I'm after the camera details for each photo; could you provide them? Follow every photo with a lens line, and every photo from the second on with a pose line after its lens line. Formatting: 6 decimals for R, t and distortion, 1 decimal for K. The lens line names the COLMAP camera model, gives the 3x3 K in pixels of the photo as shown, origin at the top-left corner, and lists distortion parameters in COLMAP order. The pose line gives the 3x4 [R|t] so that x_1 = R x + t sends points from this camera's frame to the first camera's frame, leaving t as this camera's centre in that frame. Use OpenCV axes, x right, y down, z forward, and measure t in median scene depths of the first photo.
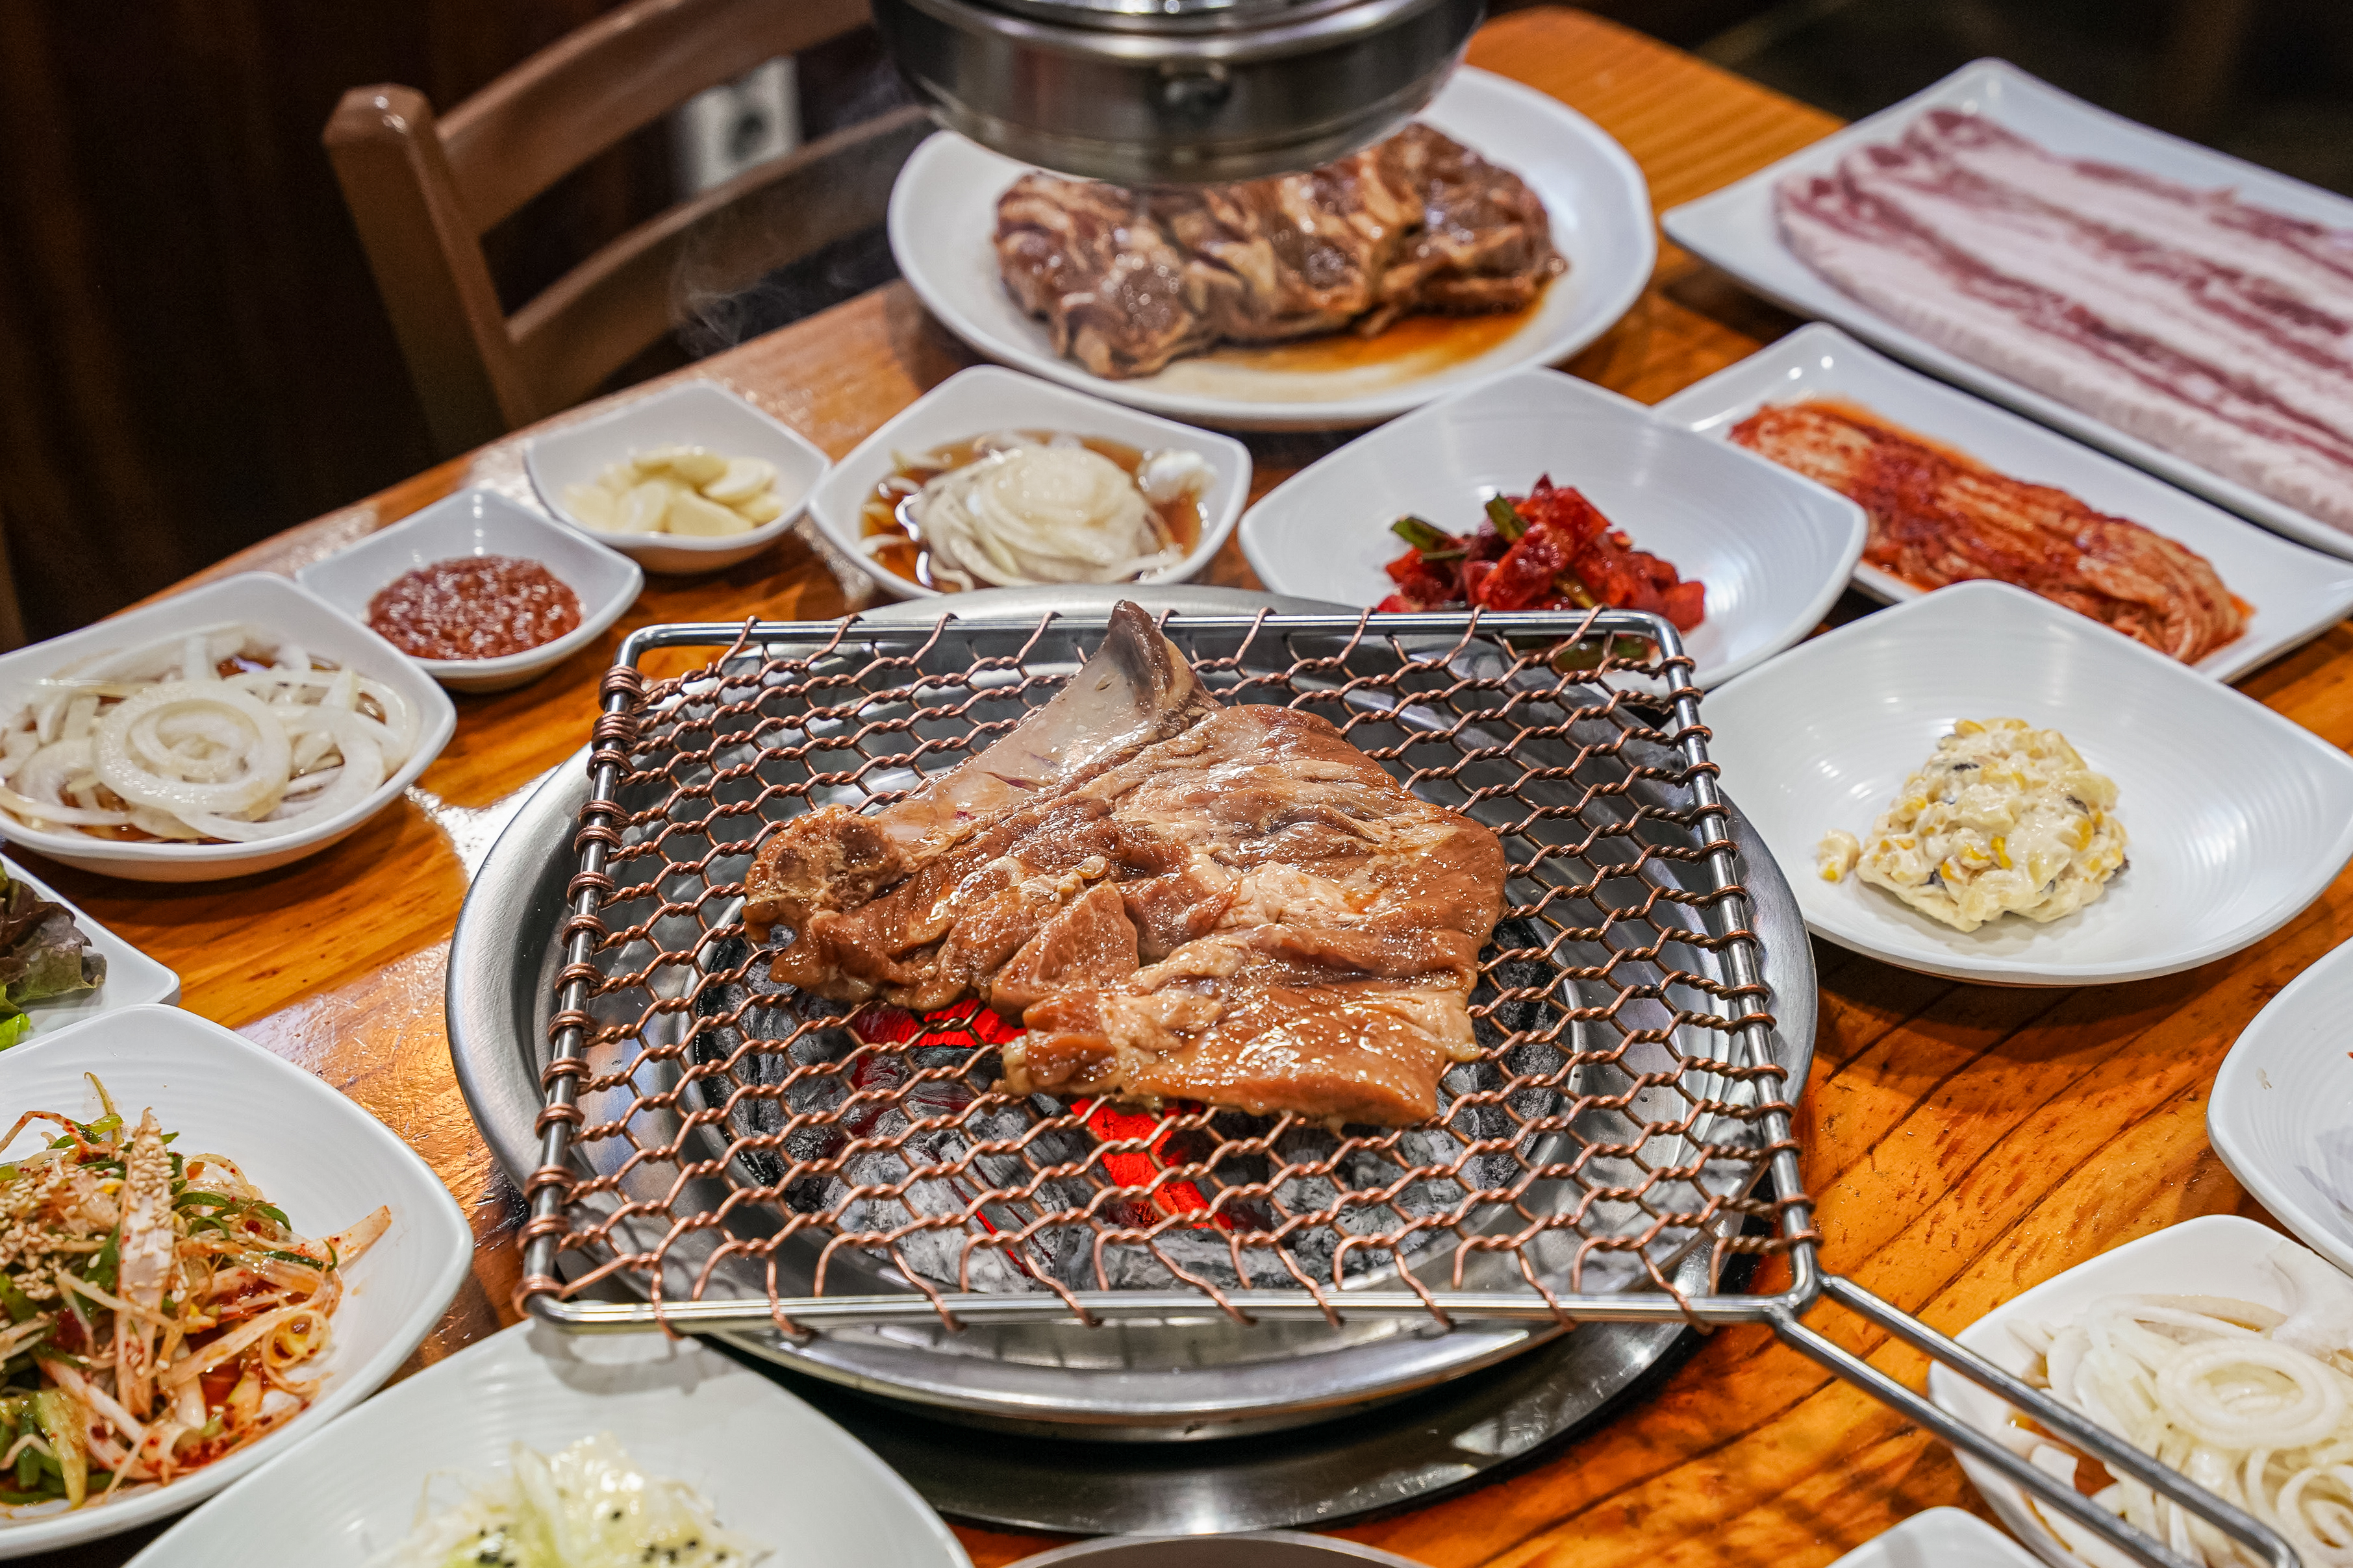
lens RADIAL K [[4627.2, 0, 1176.5], [0, 4627.2, 784.0], [0, 0, 1]] dist [0.643999, 2.036268]
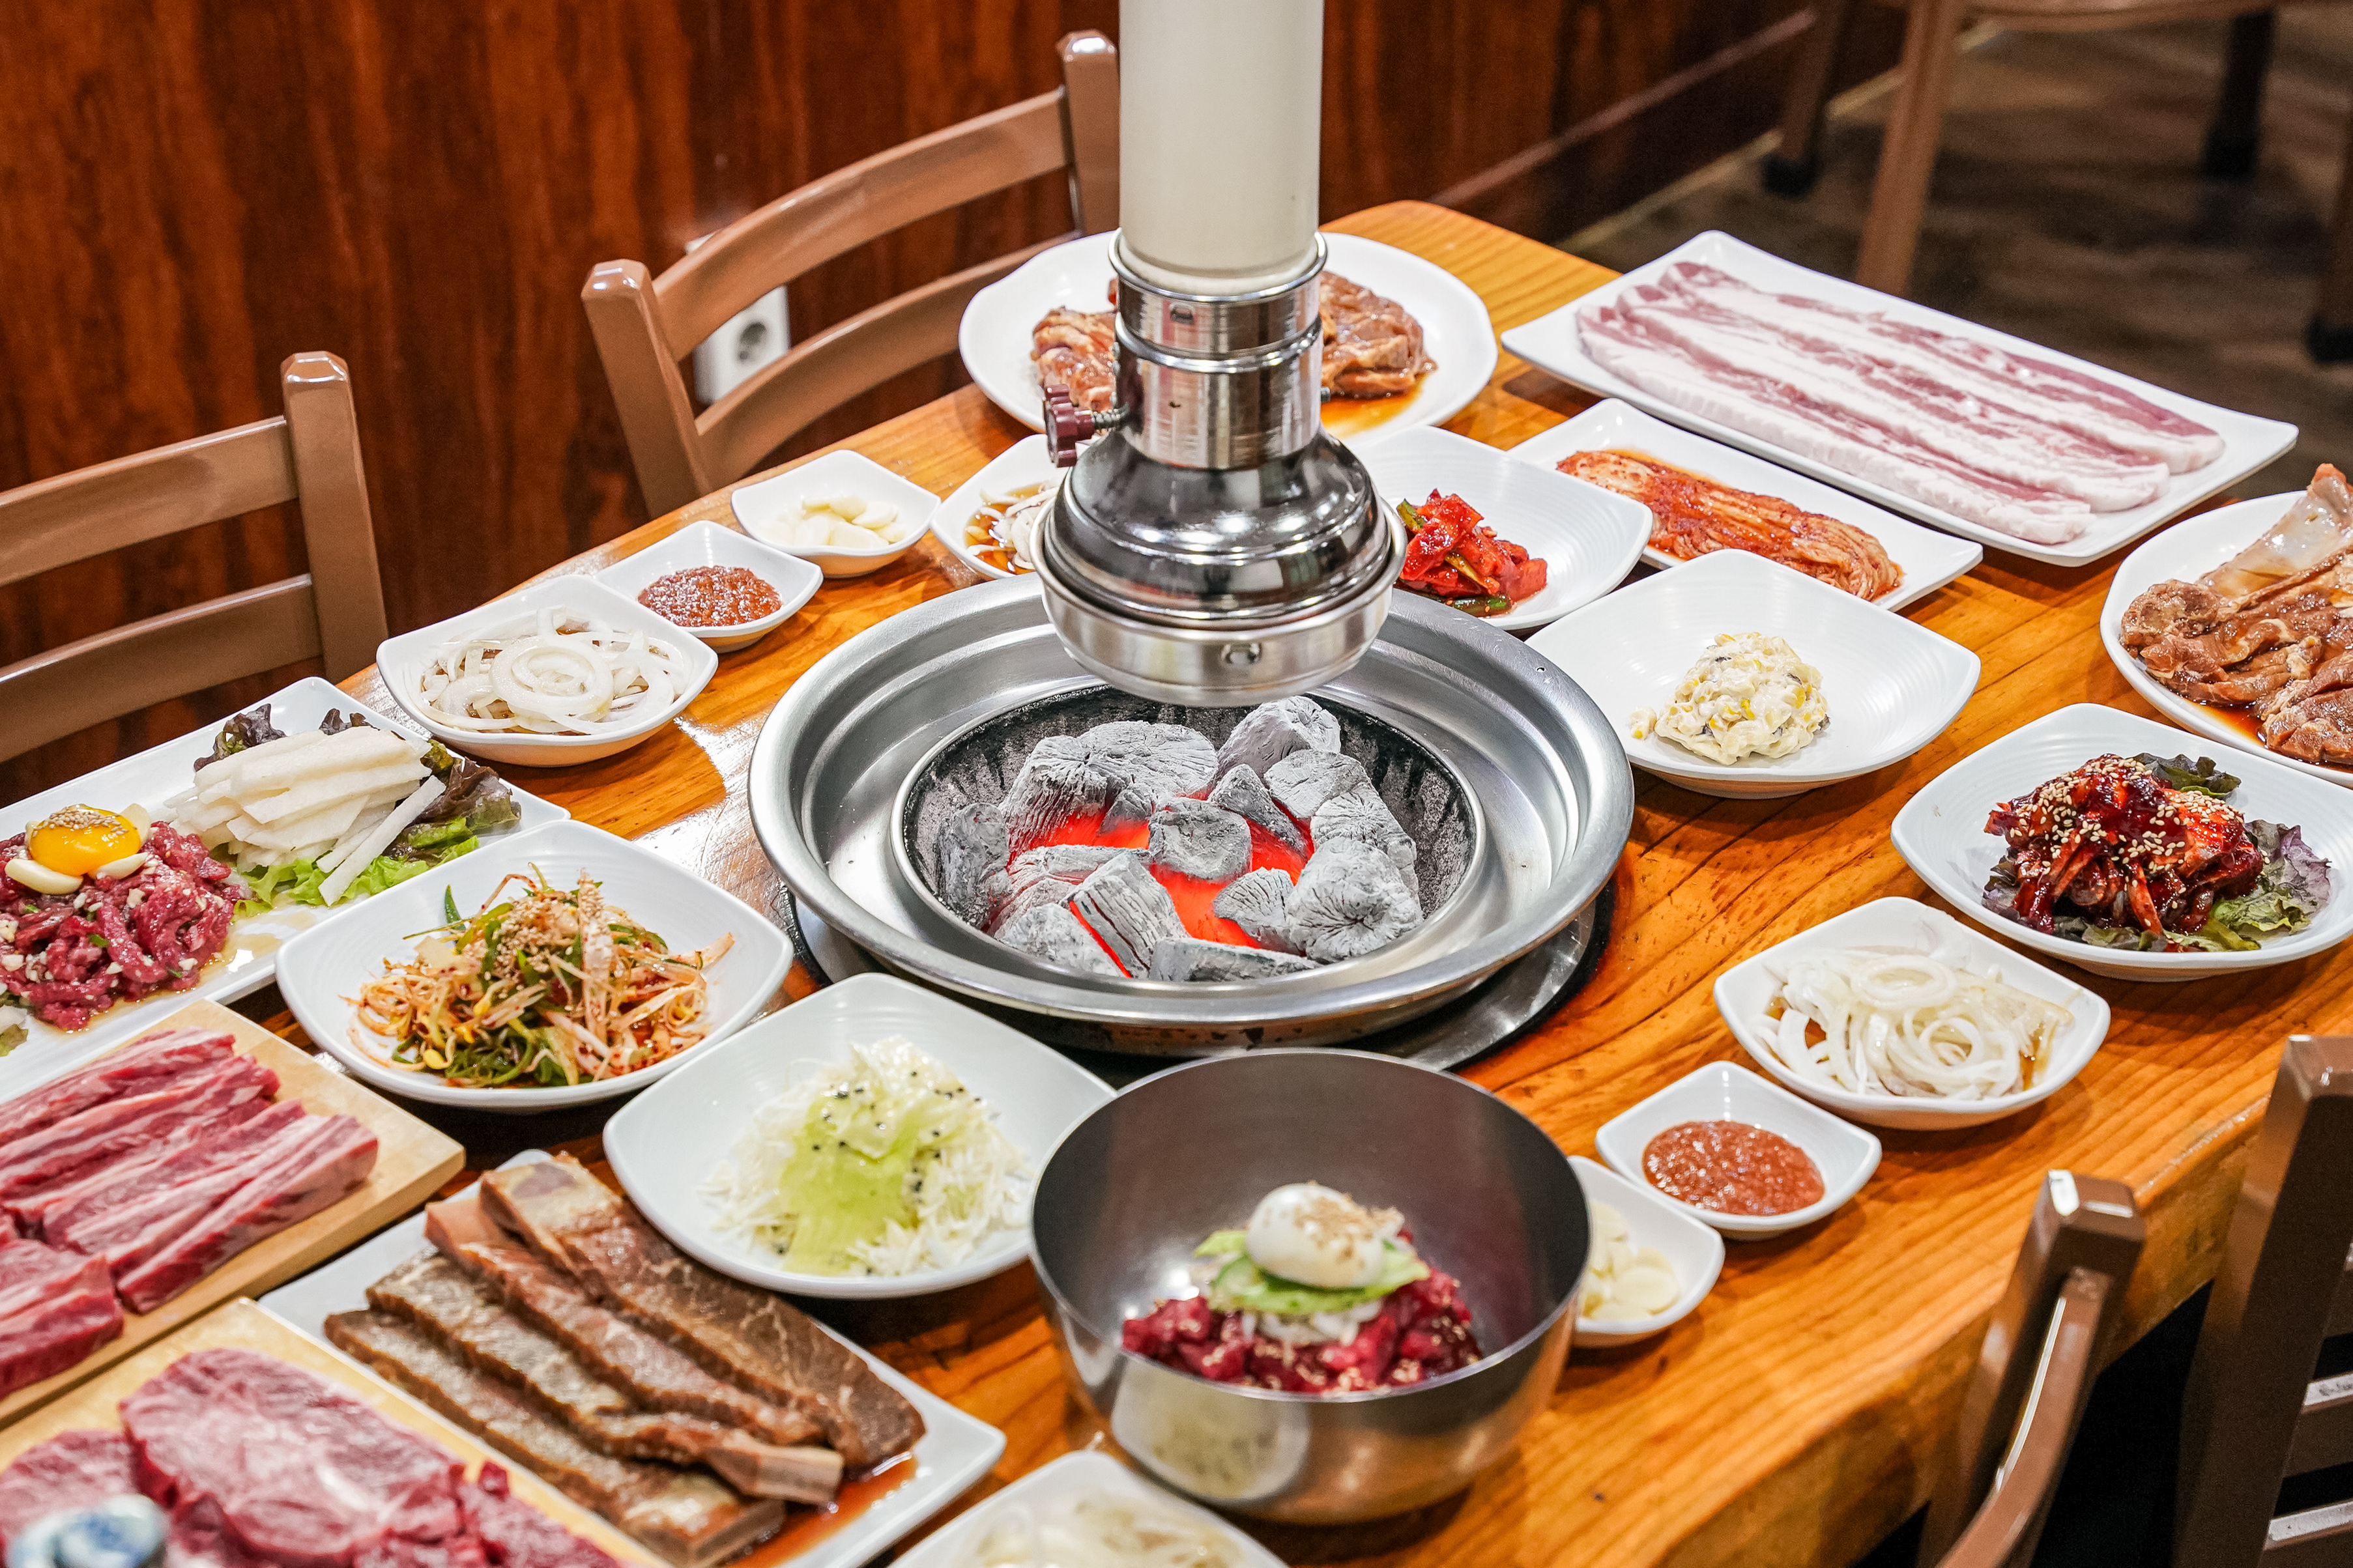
lens RADIAL K [[4627.2, 0, 1176.5], [0, 4627.2, 784.0], [0, 0, 1]] dist [0.643999, 2.036268]
pose [[0.998517, -0.027466, 0.047009, -0.073979], [0.030460, 0.997472, -0.064199, 0.118342], [-0.045127, 0.065535, 0.996829, -0.450659]]
